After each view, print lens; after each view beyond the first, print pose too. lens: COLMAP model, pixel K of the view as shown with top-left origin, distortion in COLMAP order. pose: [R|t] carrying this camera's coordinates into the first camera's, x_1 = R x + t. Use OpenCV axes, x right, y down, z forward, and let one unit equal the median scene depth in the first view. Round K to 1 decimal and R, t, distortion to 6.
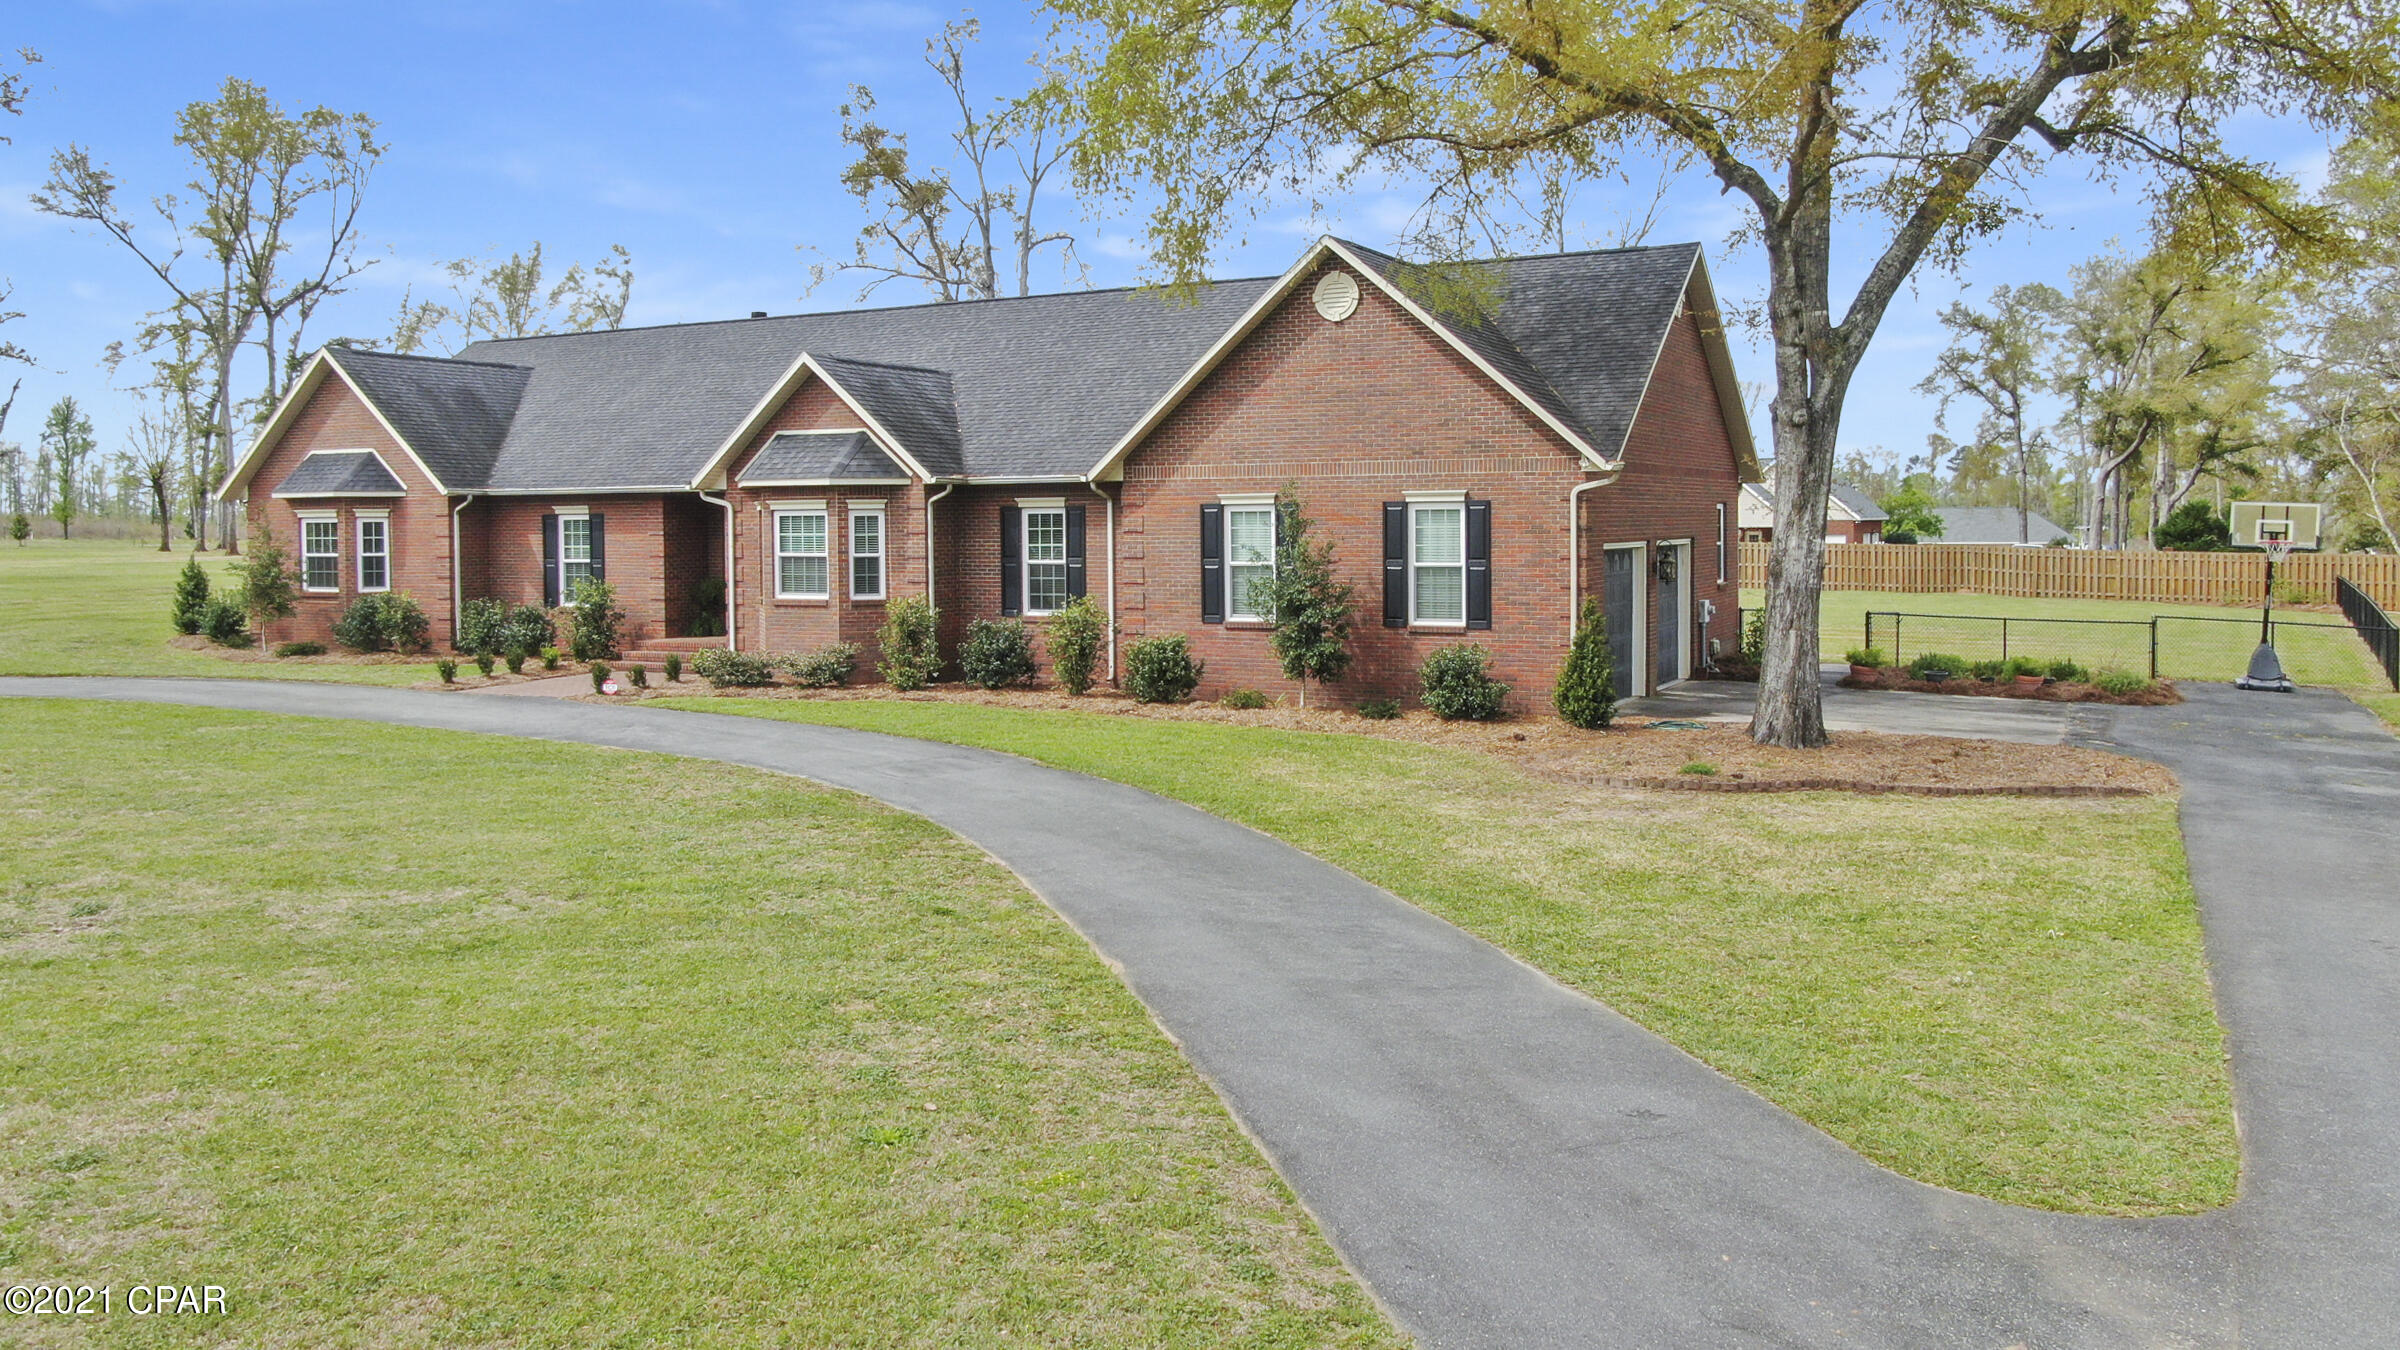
lens RADIAL K [[1738.8, 0, 1200.0], [0, 1738.8, 675.0], [0, 0, 1]] dist [-0.009418, -0.003881]
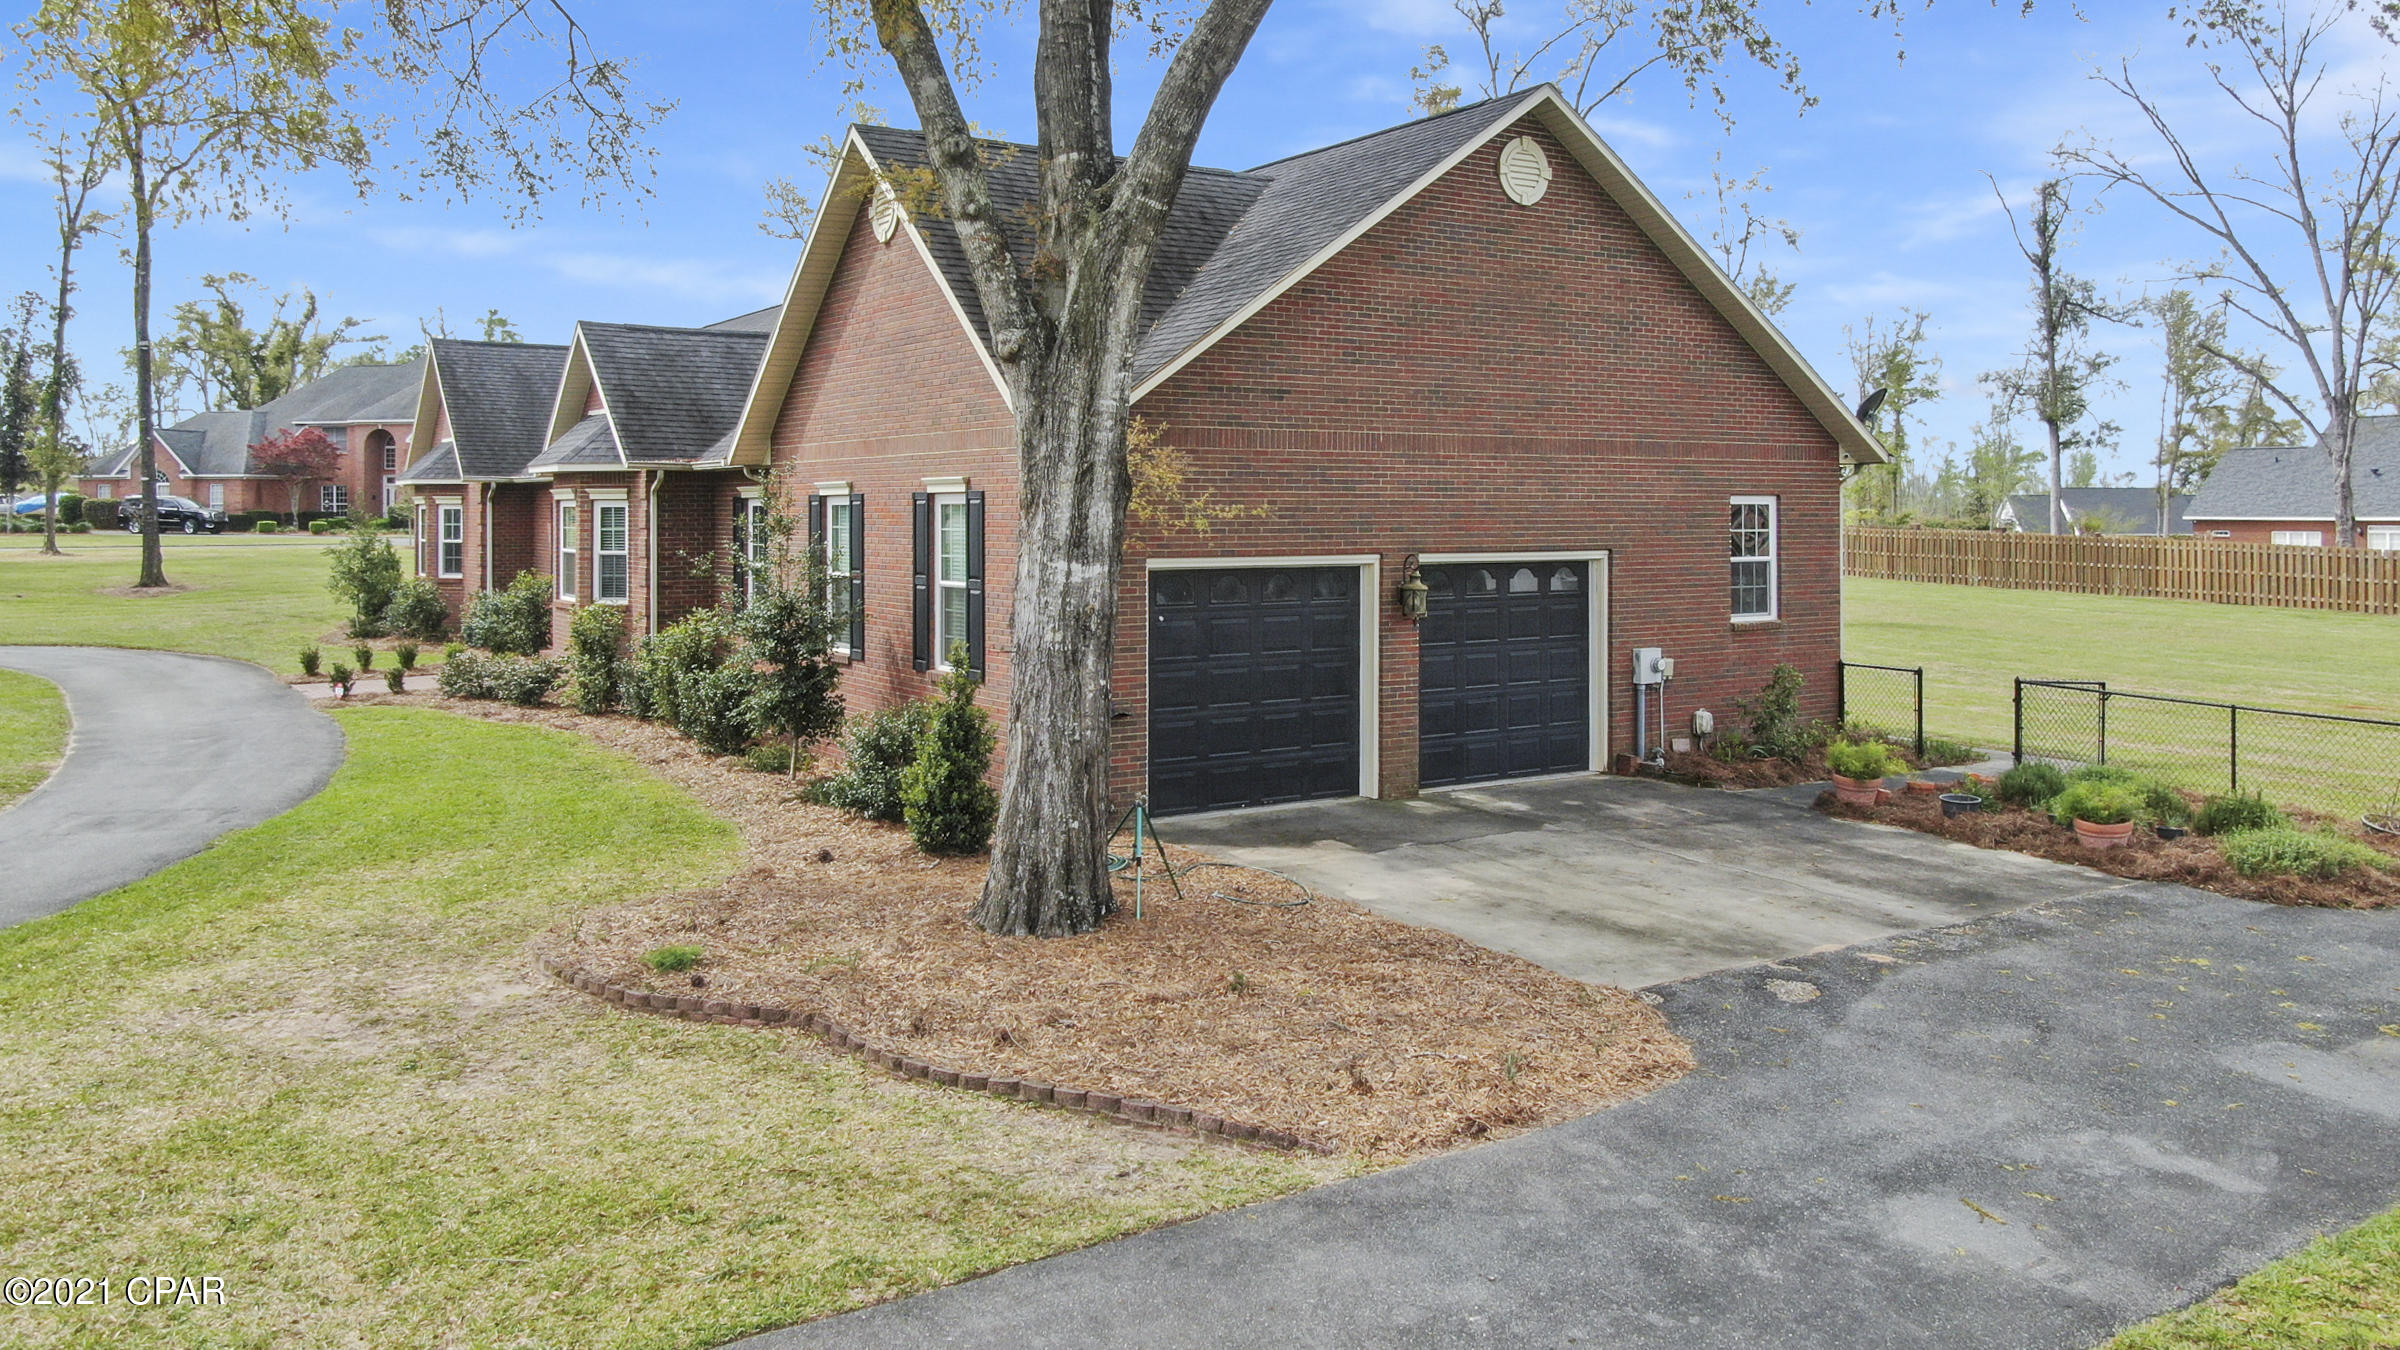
lens RADIAL K [[1763.1, 0, 1242.2], [0, 1763.1, 556.0], [0, 0, 1]] dist [-0.010173, -0.003629]
pose [[0.874806, 0.019921, -0.484063, 0.497734], [-0.049415, 0.997612, -0.048247, -0.040737], [0.481946, 0.066126, 0.873702, 0.390989]]
